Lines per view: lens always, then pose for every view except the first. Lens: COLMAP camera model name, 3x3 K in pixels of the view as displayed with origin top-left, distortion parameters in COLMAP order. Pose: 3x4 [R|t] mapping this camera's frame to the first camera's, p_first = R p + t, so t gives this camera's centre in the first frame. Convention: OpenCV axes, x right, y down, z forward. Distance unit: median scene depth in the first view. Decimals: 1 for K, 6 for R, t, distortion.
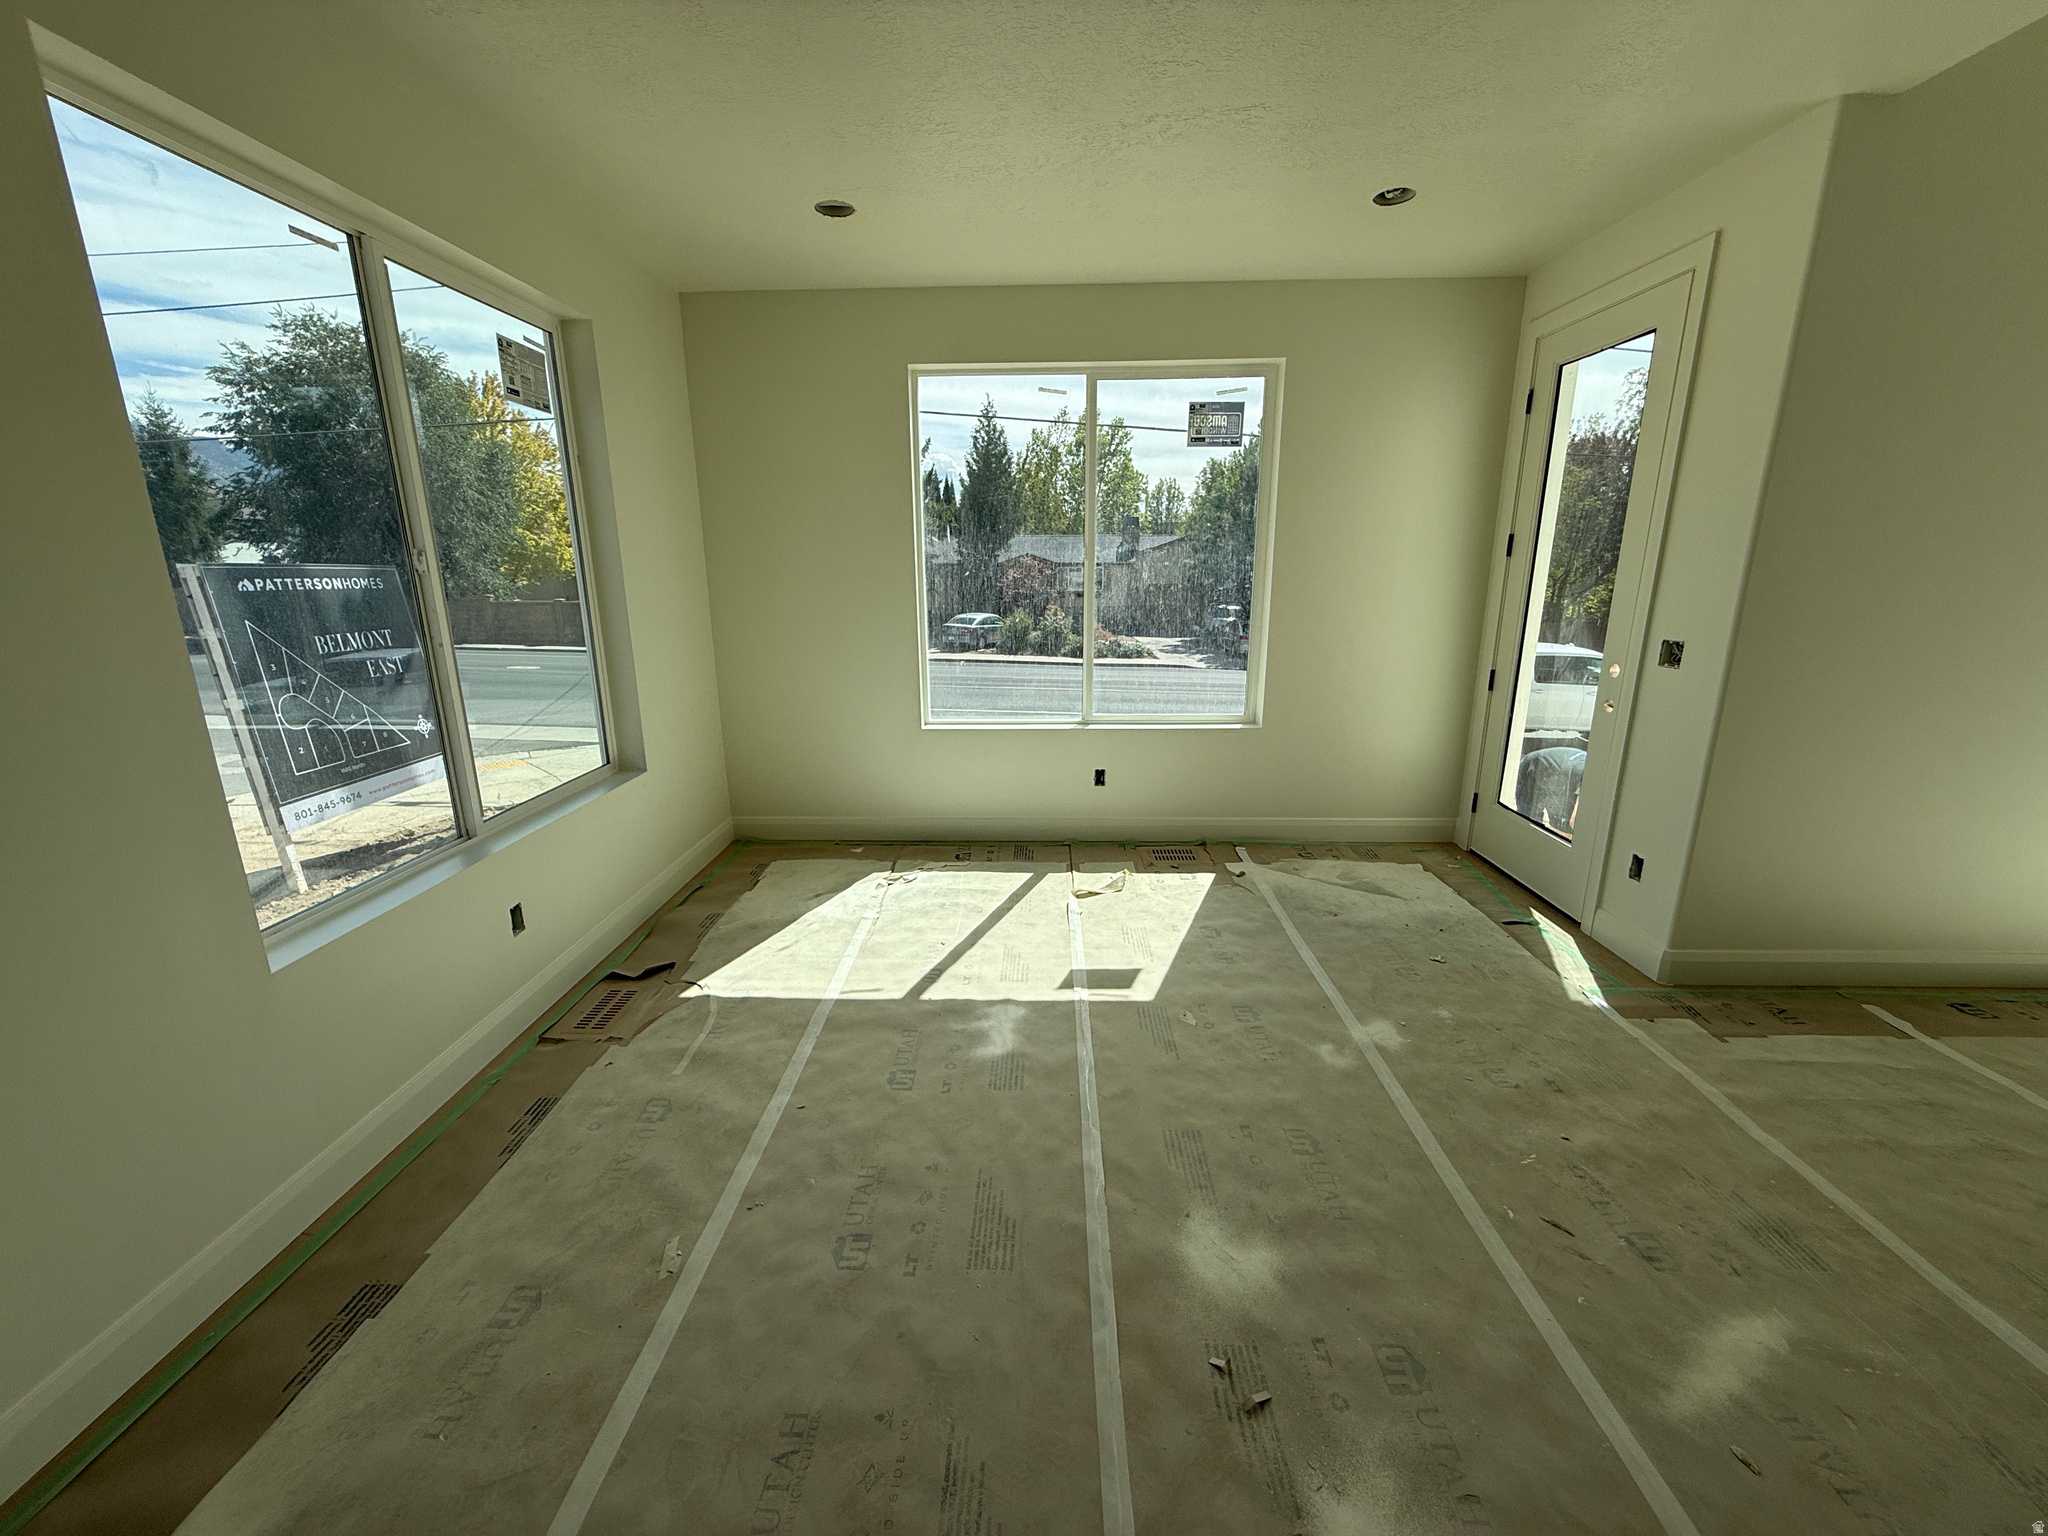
lens RADIAL K [[814.8, 0, 1023.4], [0, 814.8, 768.9], [0, 0, 1]] dist [-0.001938, 0.000081]
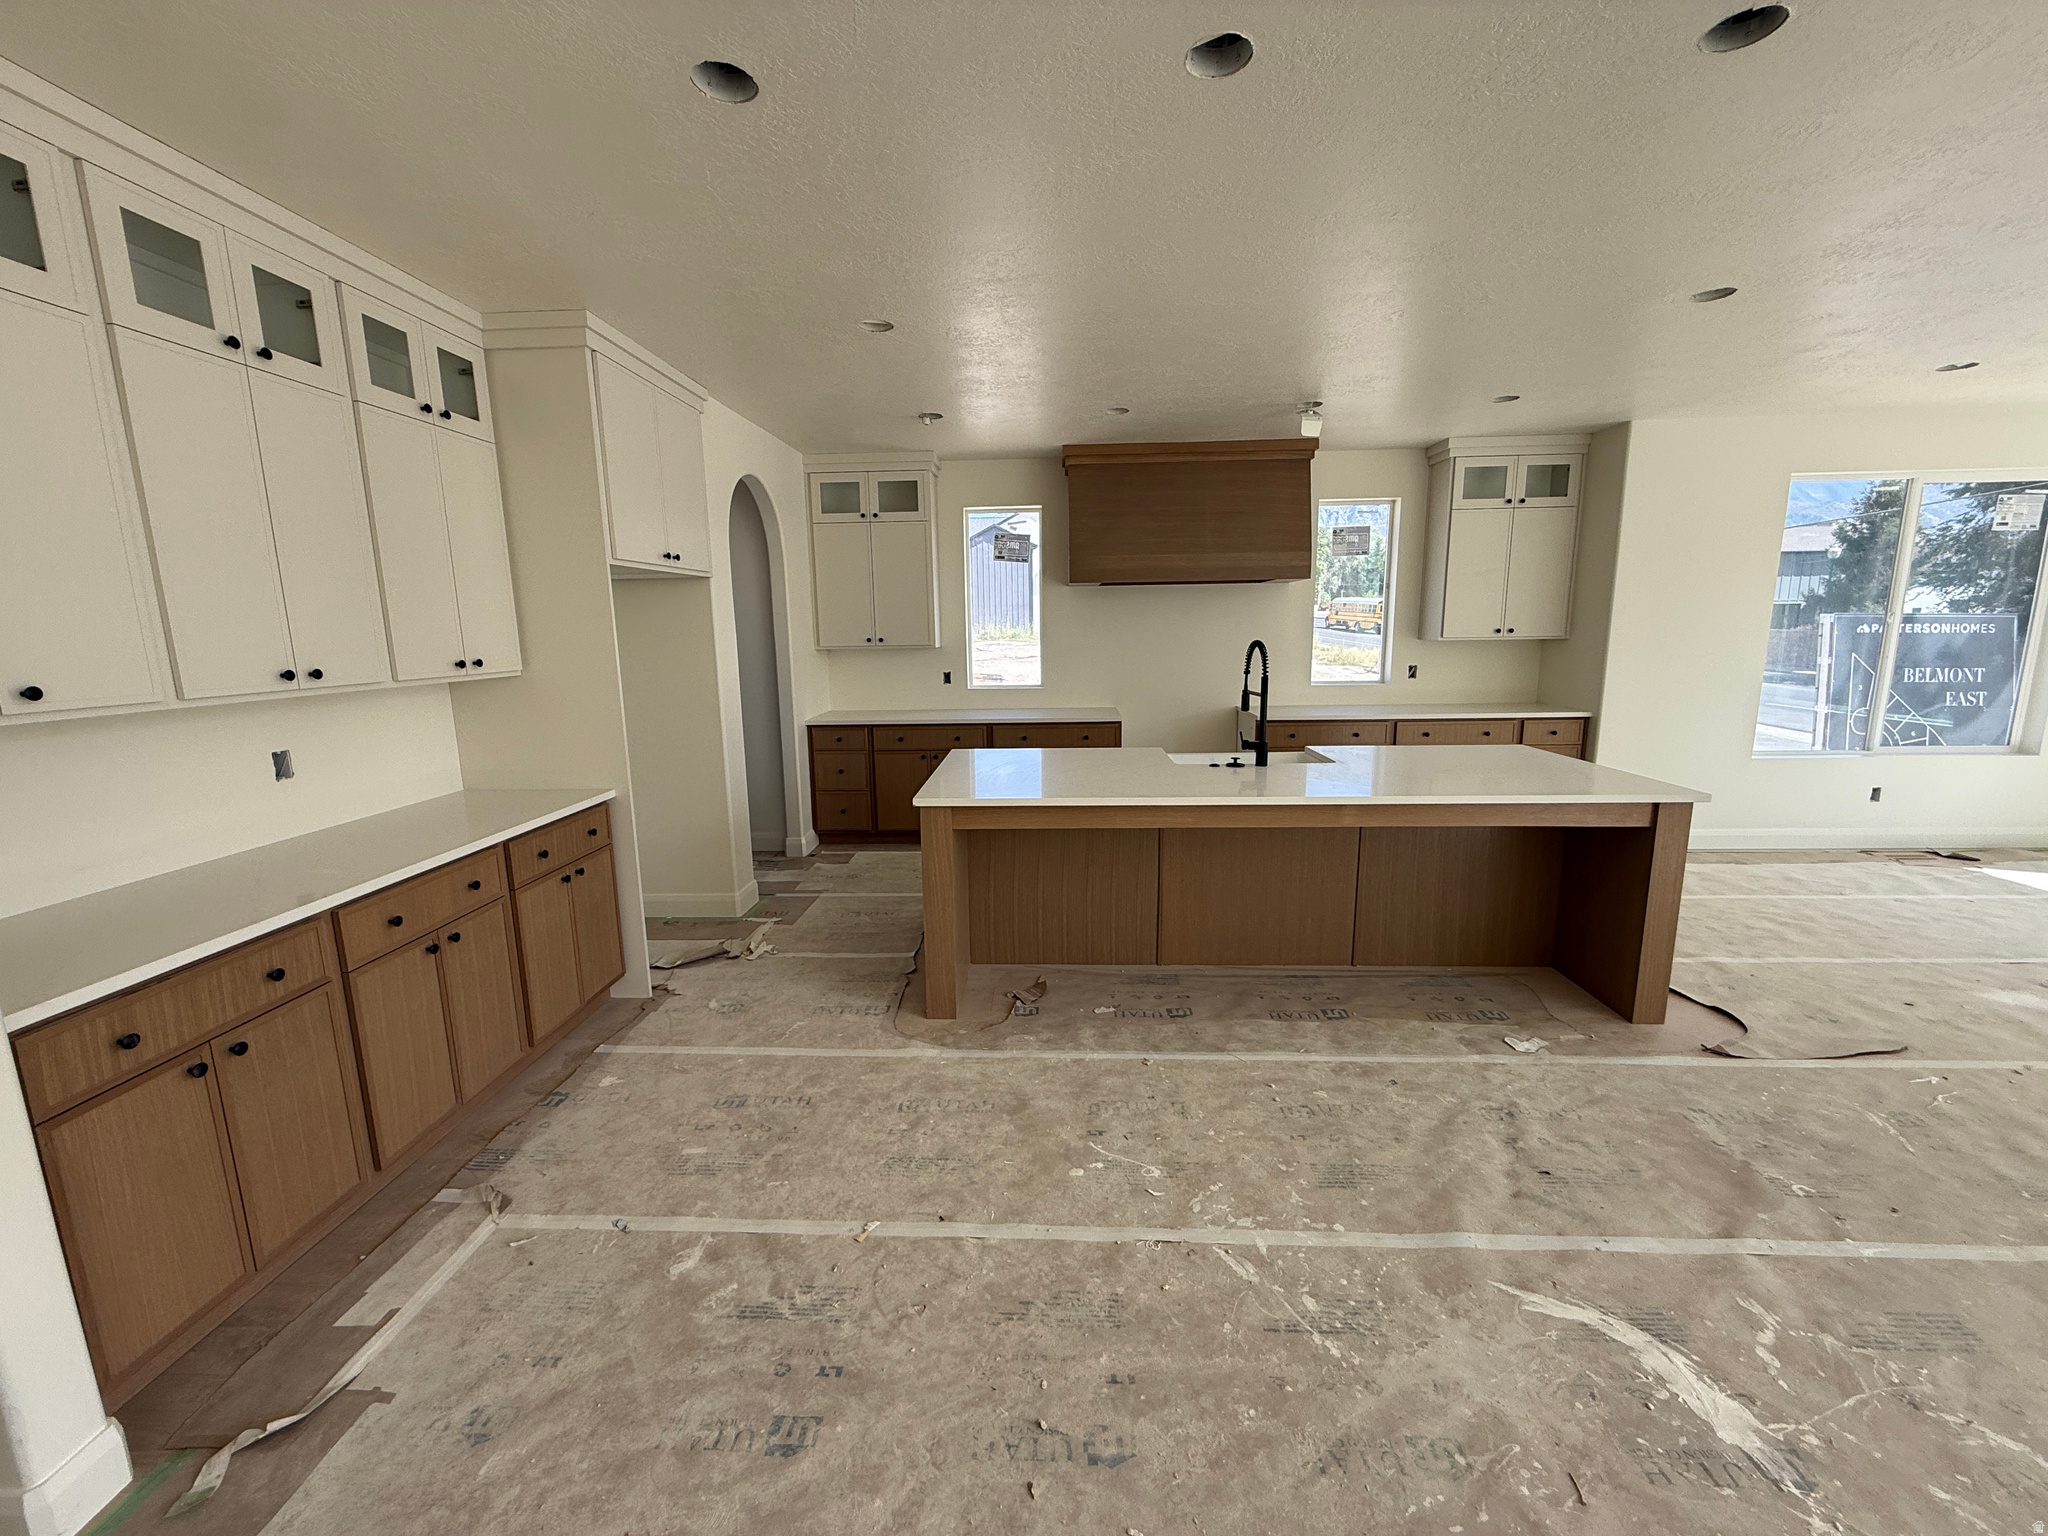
lens RADIAL K [[814.8, 0, 1031.6], [0, 814.8, 764.6], [0, 0, 1]] dist [-0.001938, 0.000081]
pose [[-0.008258, 0.177190, -0.984142, 0.162600], [-0.232611, 0.956837, 0.174225, 0.030211], [0.972535, 0.230361, 0.033314, -0.132460]]
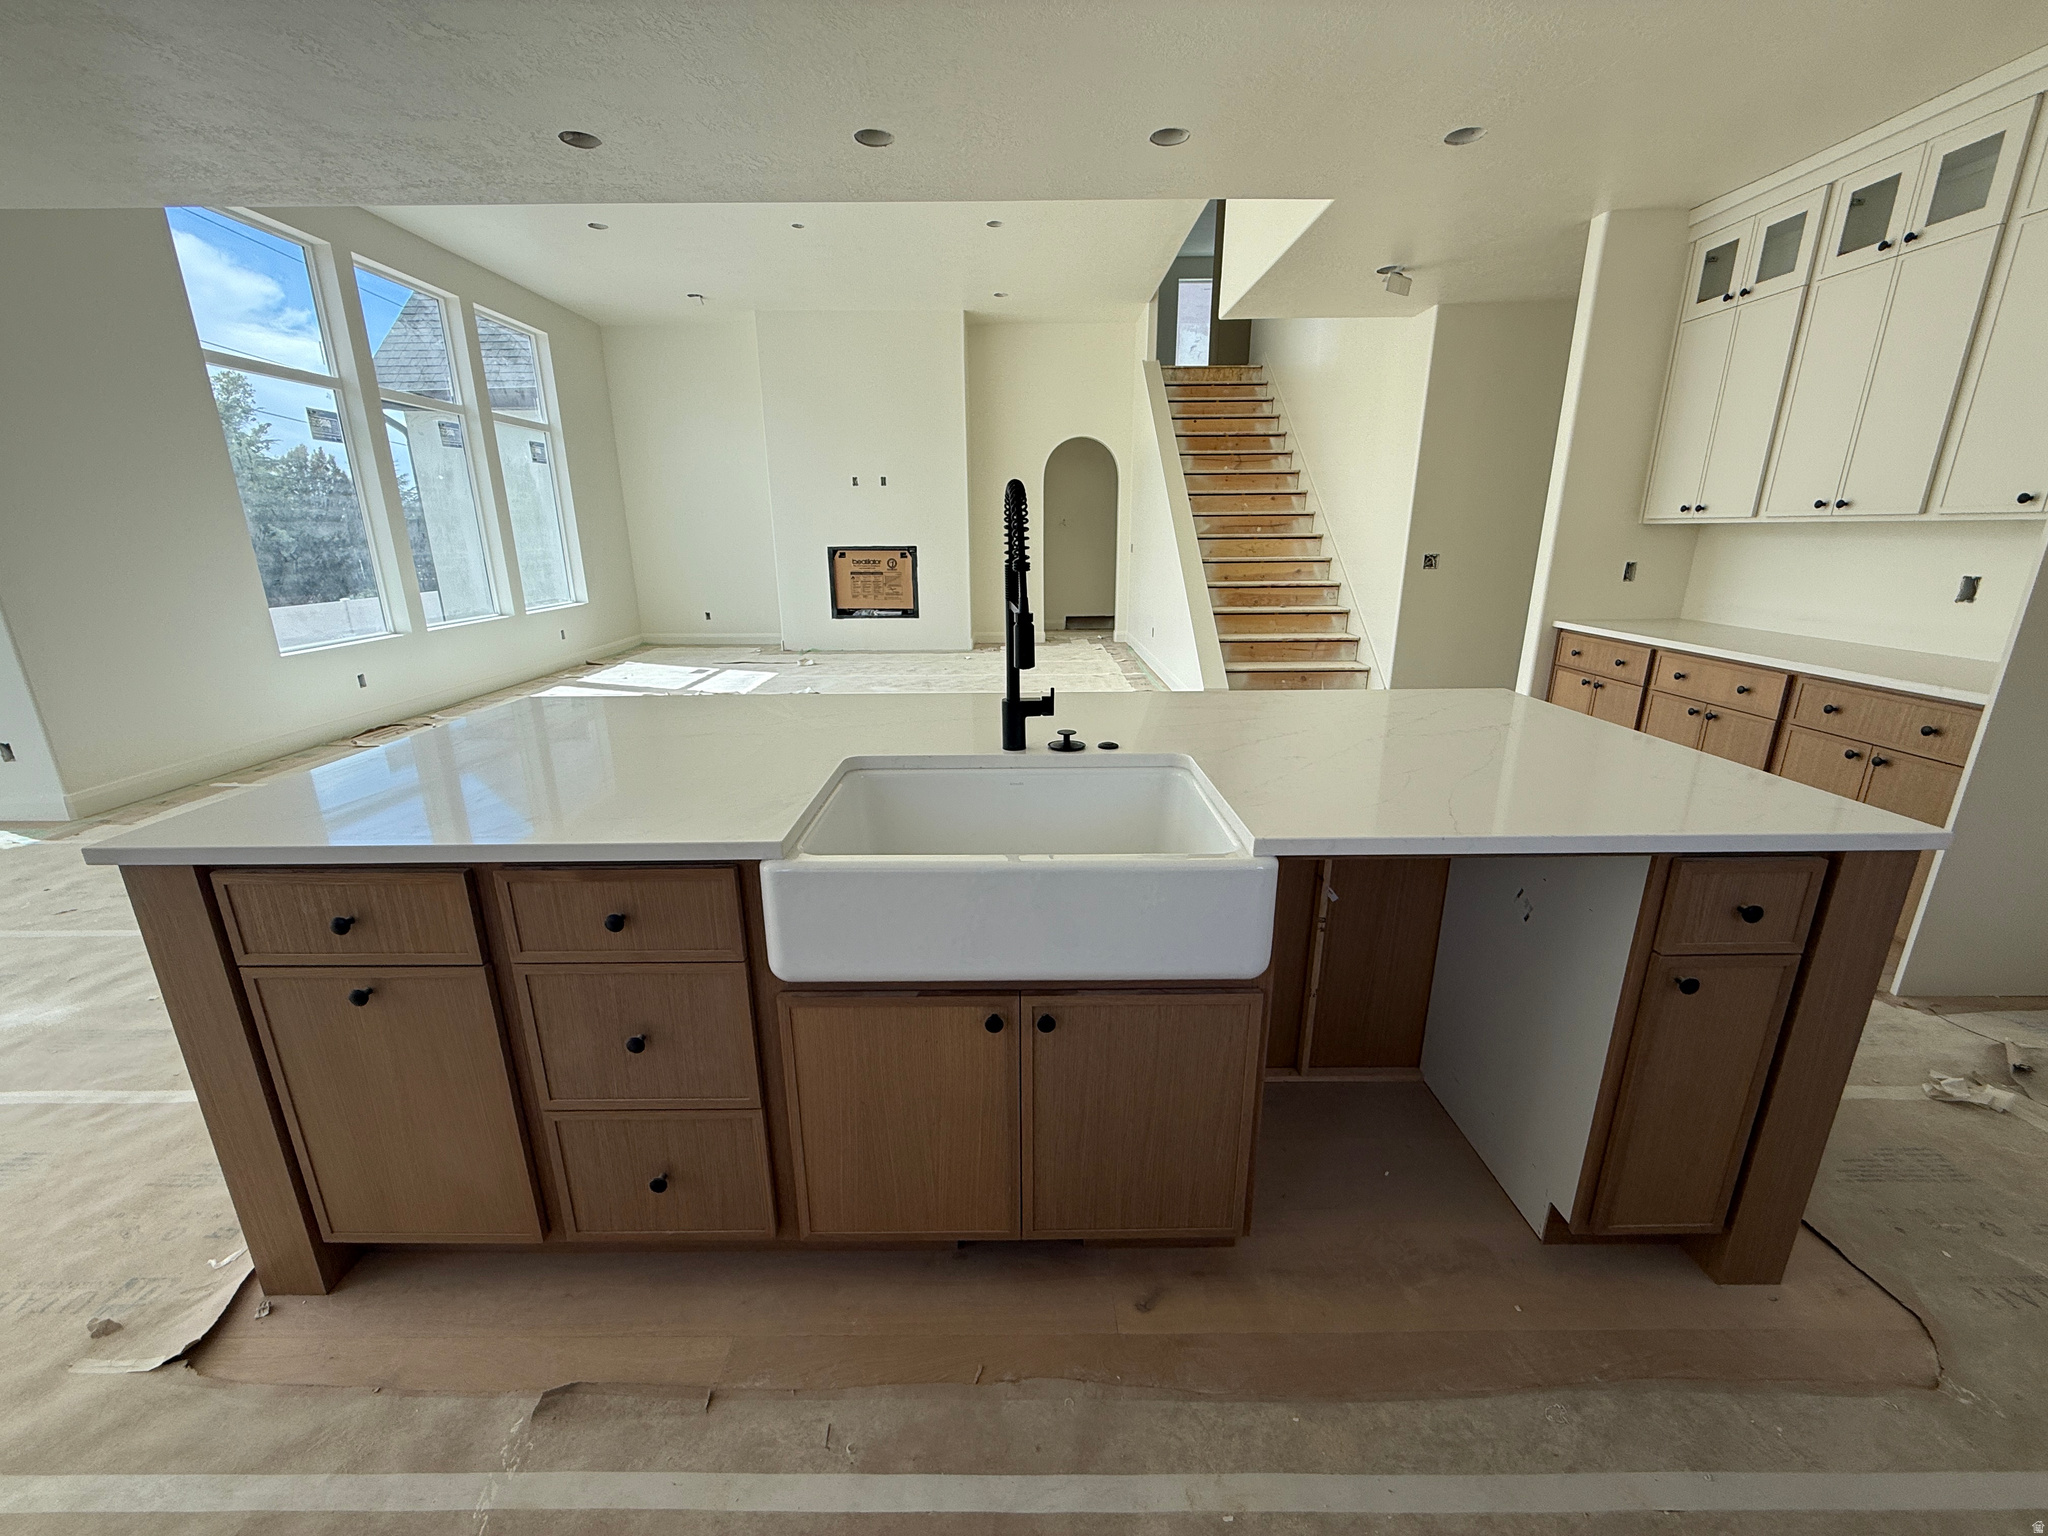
lens RADIAL K [[814.8, 0, 1025.3], [0, 814.8, 767.2], [0, 0, 1]] dist [-0.001938, 0.000081]
pose [[-0.039607, -0.265809, 0.963212, -0.287426], [0.249637, 0.930767, 0.267121, 0.029827], [-0.967529, 0.251034, 0.029491, -0.043085]]
